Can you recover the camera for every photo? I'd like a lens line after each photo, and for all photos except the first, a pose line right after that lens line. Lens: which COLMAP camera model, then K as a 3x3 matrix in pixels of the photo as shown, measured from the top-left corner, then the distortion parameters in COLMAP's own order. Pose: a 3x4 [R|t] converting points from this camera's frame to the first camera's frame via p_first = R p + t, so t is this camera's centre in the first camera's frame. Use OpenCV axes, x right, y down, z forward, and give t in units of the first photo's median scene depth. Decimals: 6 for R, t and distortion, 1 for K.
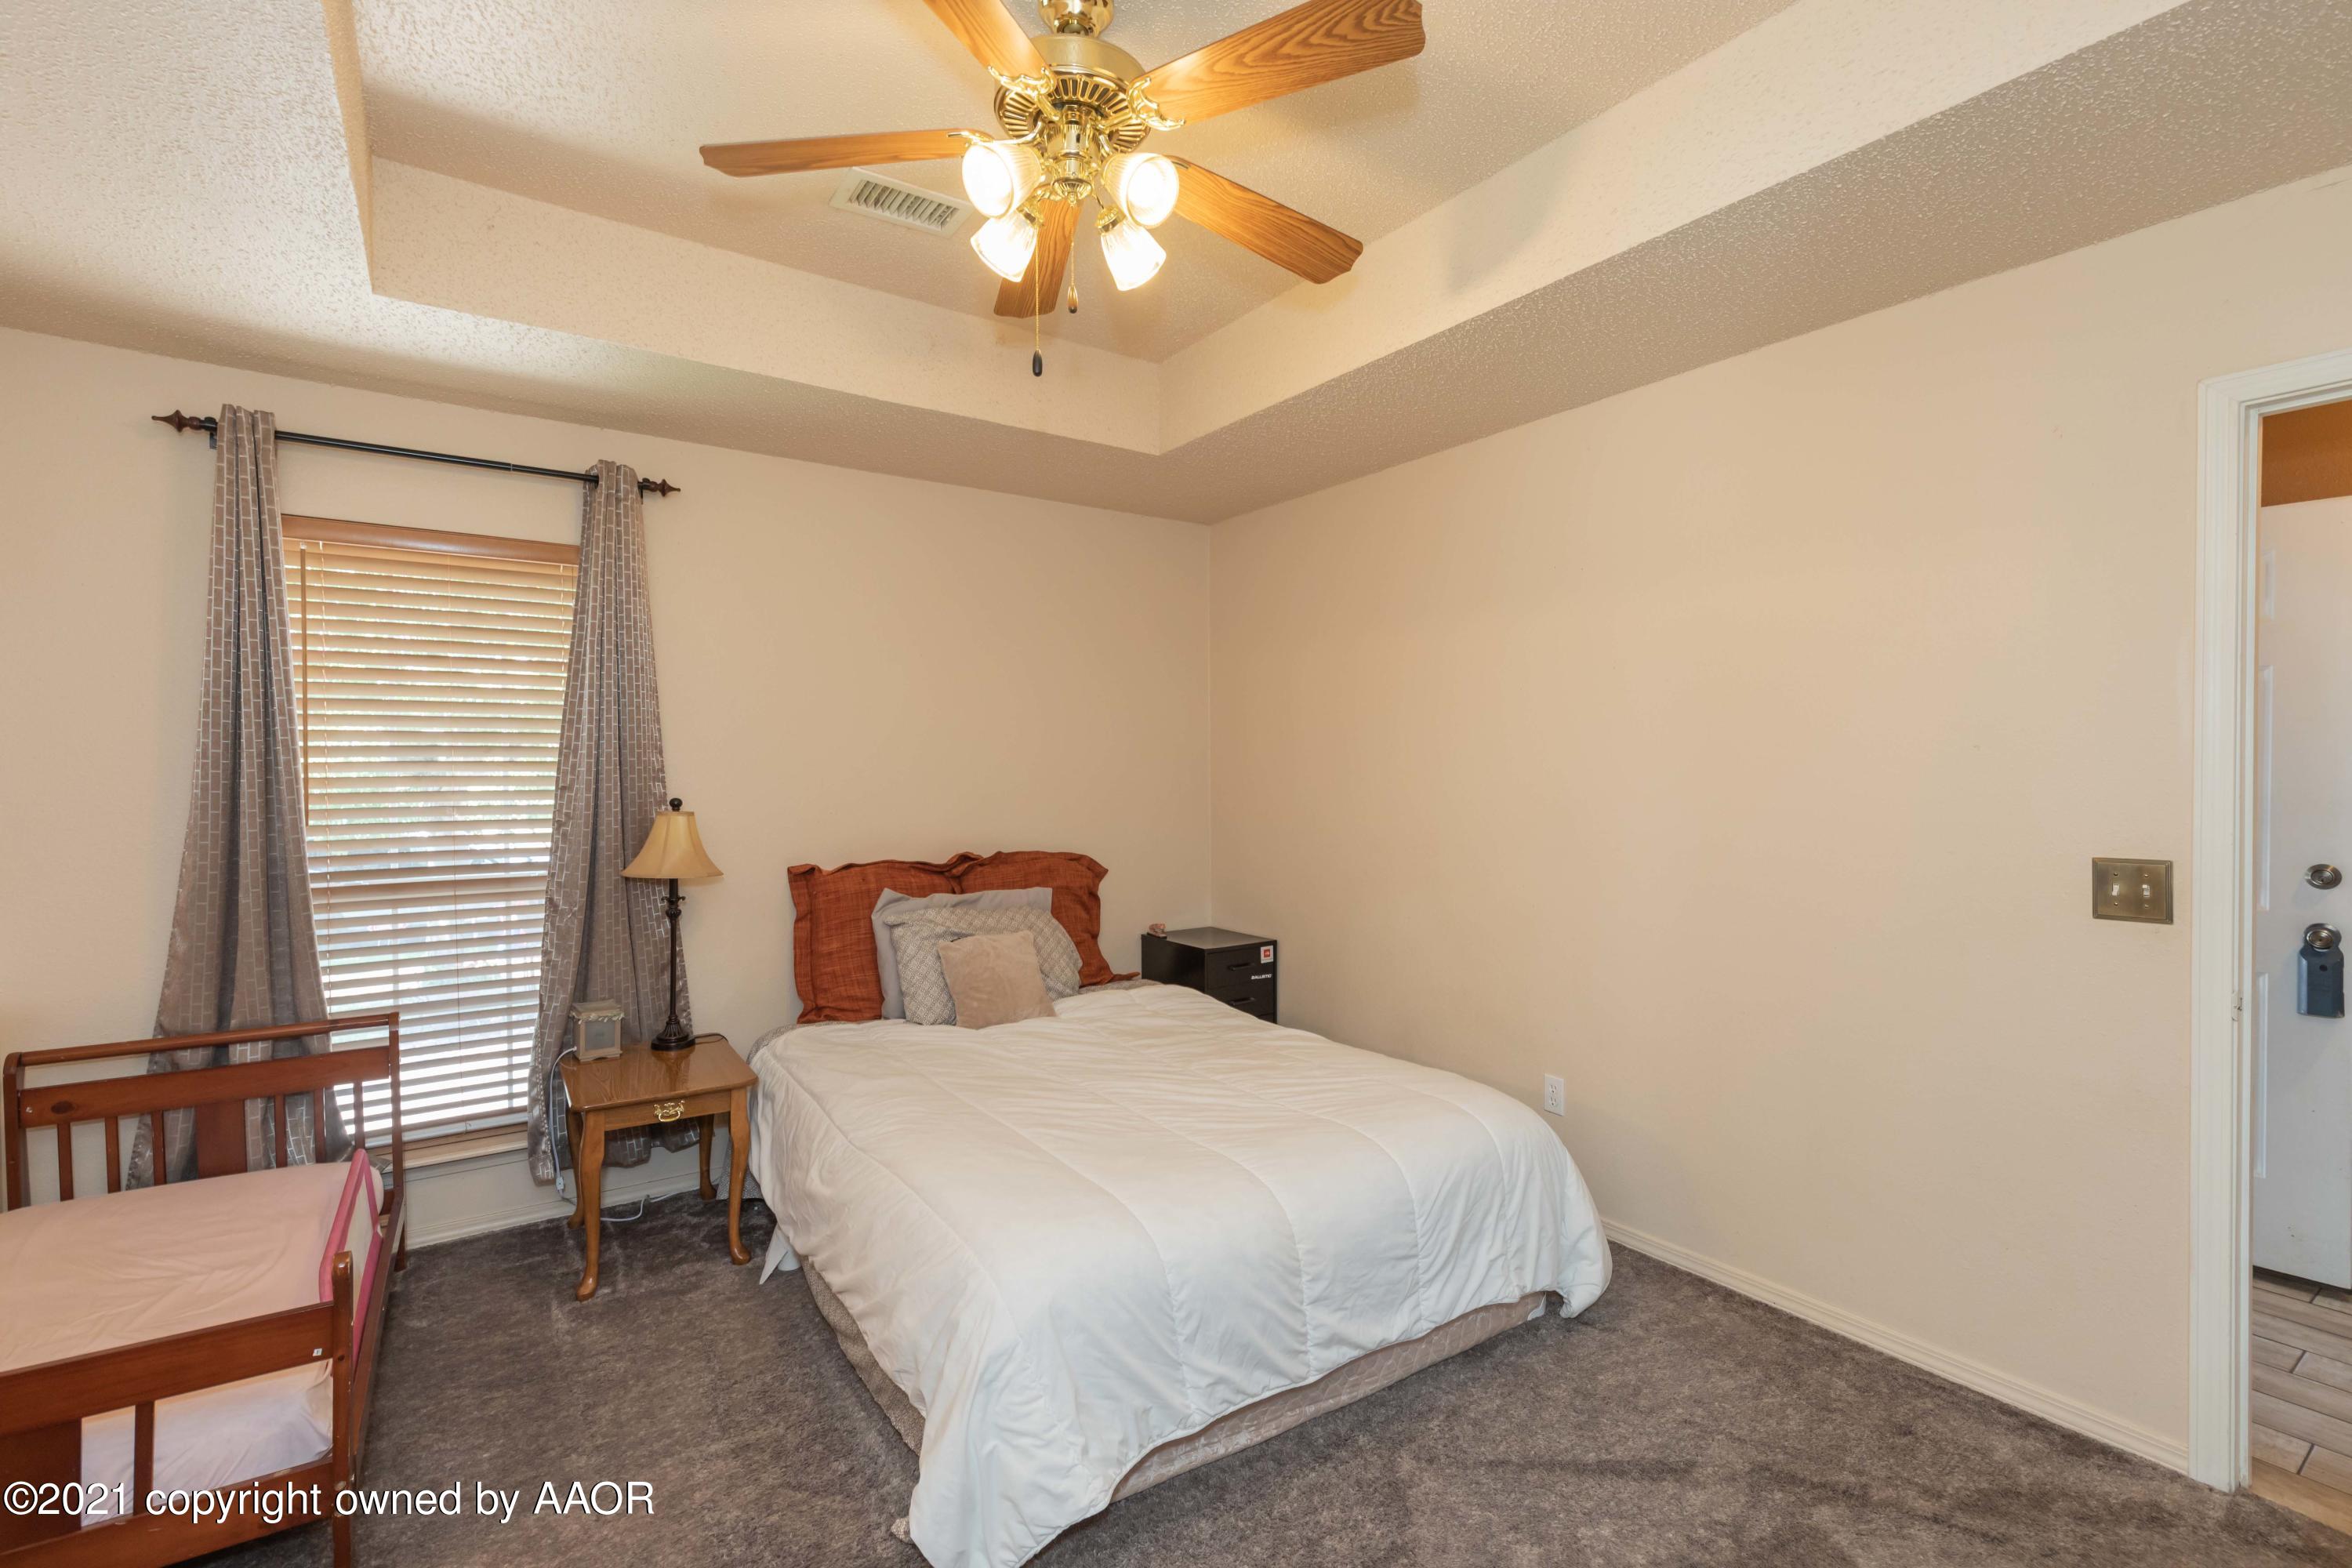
lens RADIAL K [[1041.2, 0, 1183.3], [0, 1041.2, 748.0], [0, 0, 1]] dist [0.002949, 0.000276]
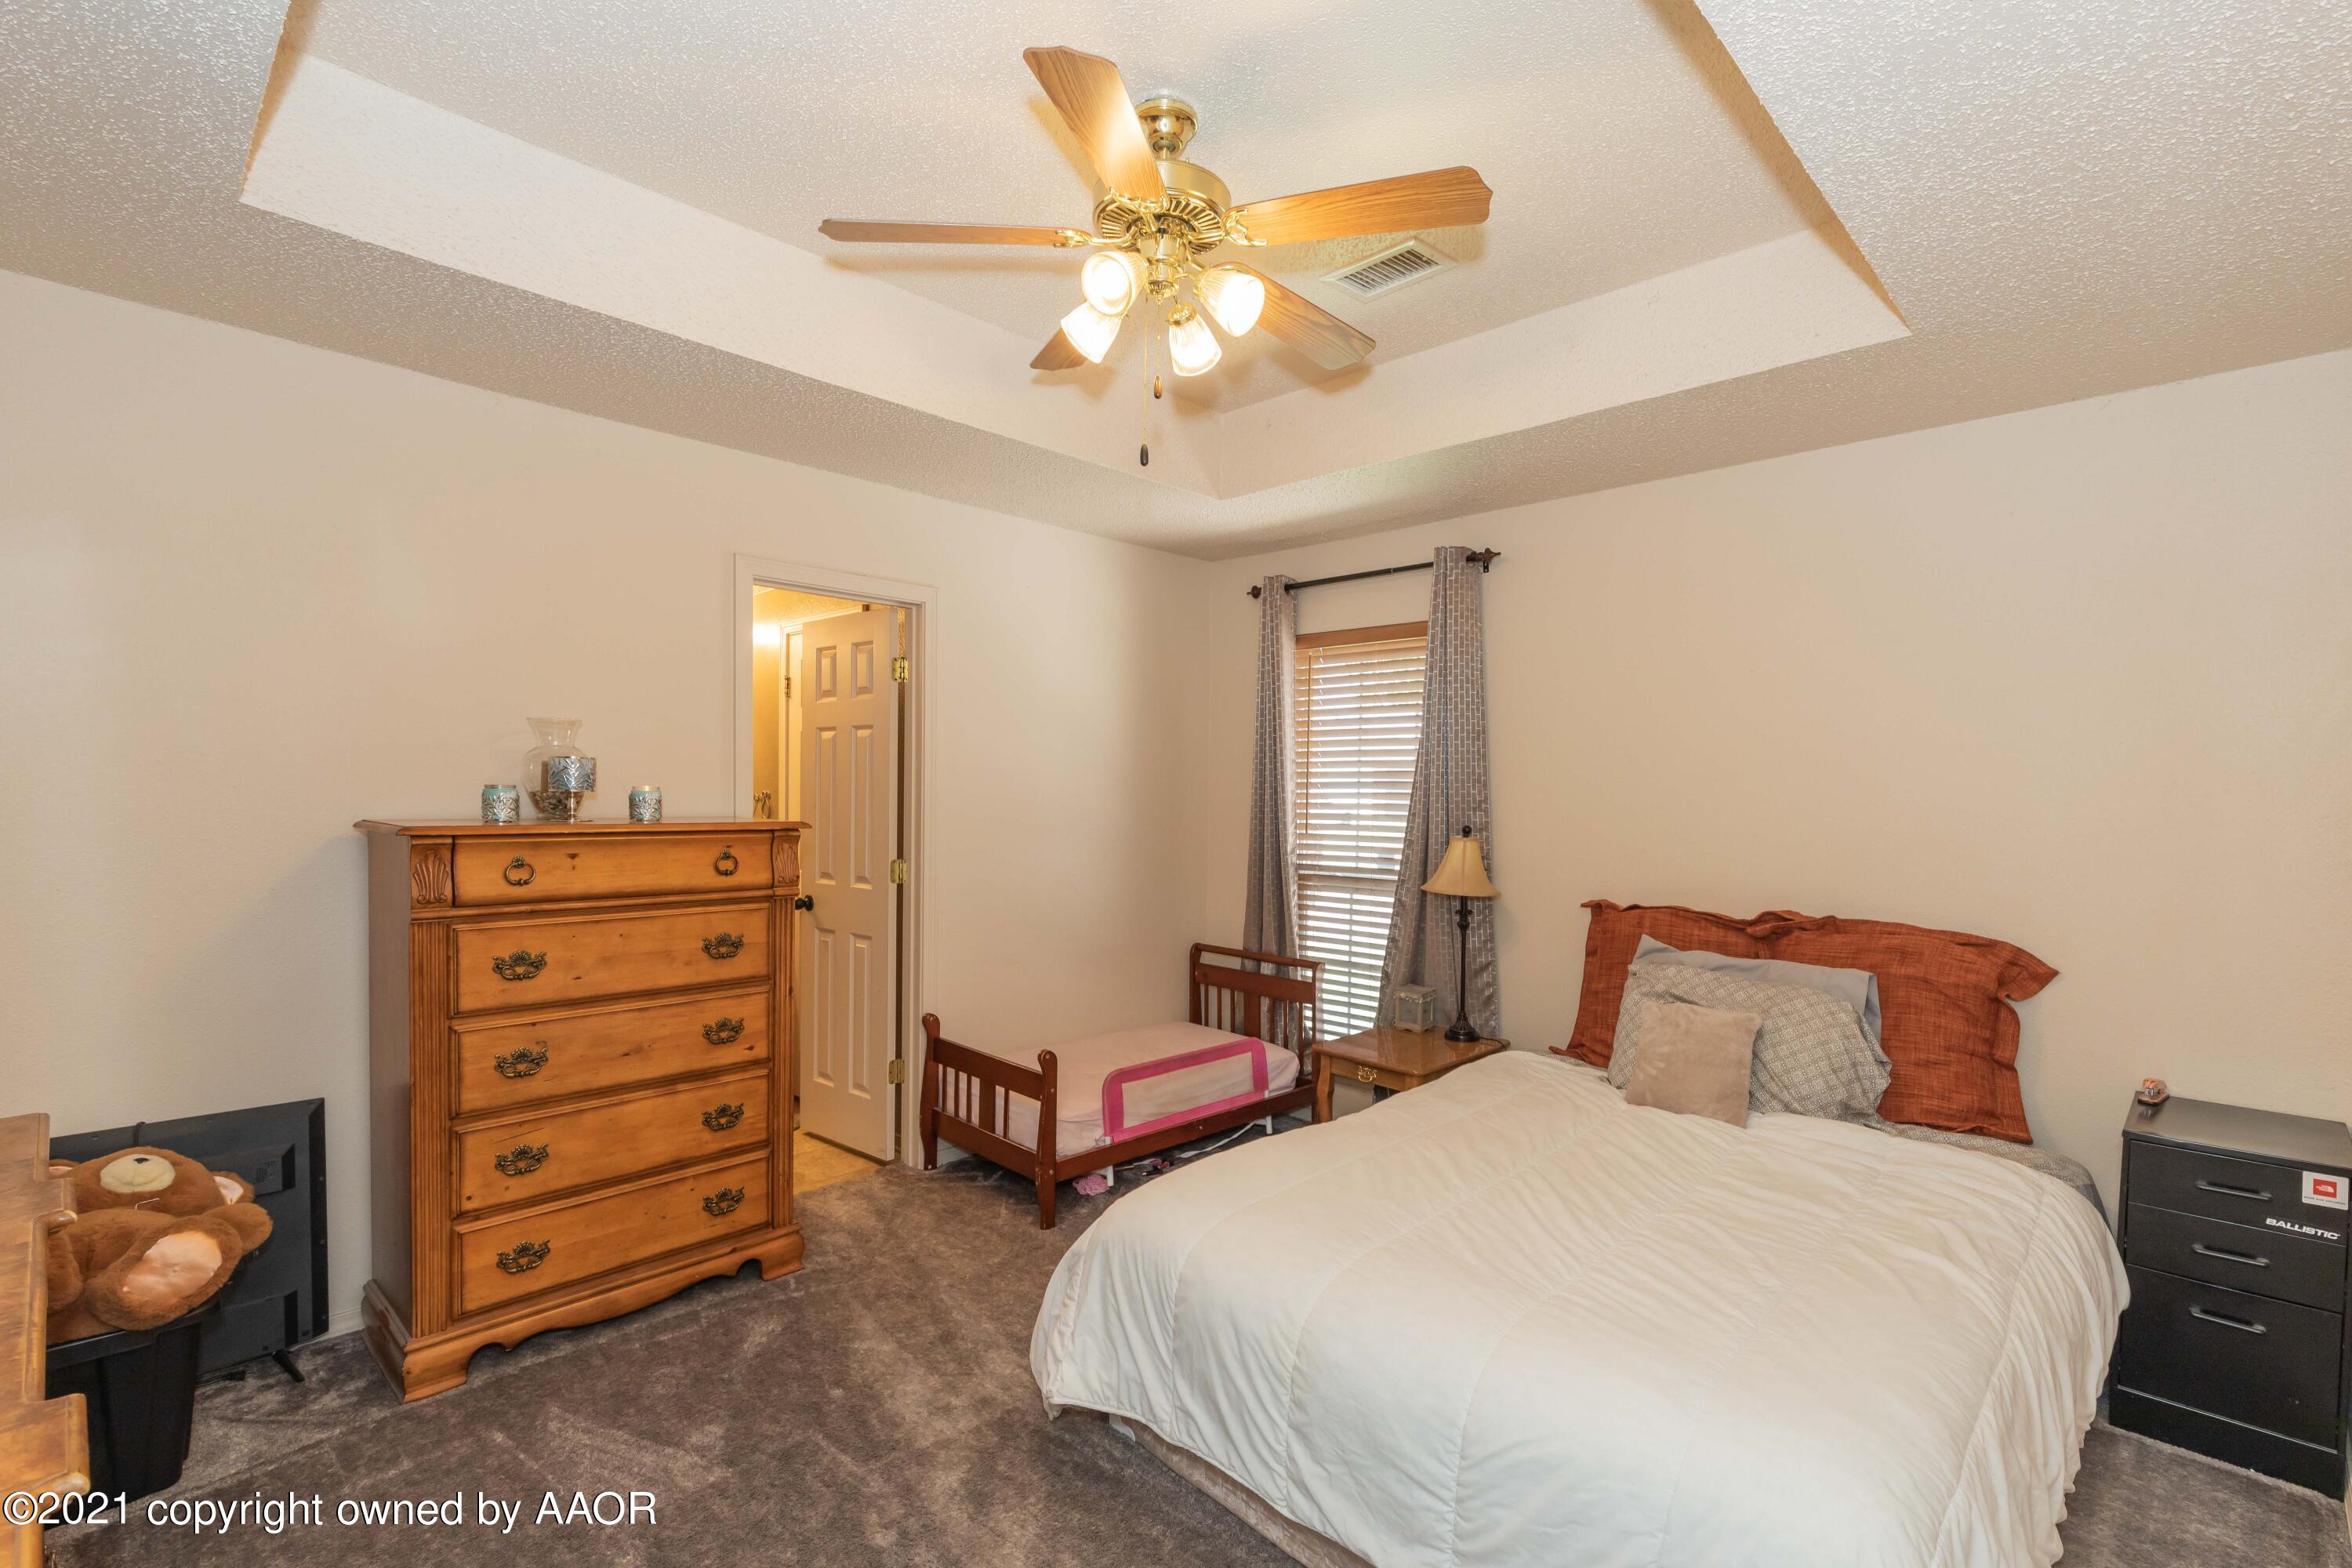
lens RADIAL K [[1068.4, 0, 1191.1], [0, 1068.4, 784.2], [0, 0, 1]] dist [0.002620, -0.000629]
pose [[0.186279, -0.001925, -0.982495, 0.639887], [0.001861, 0.999997, -0.001606, 0.003937], [0.982495, -0.001530, 0.186282, 0.496273]]
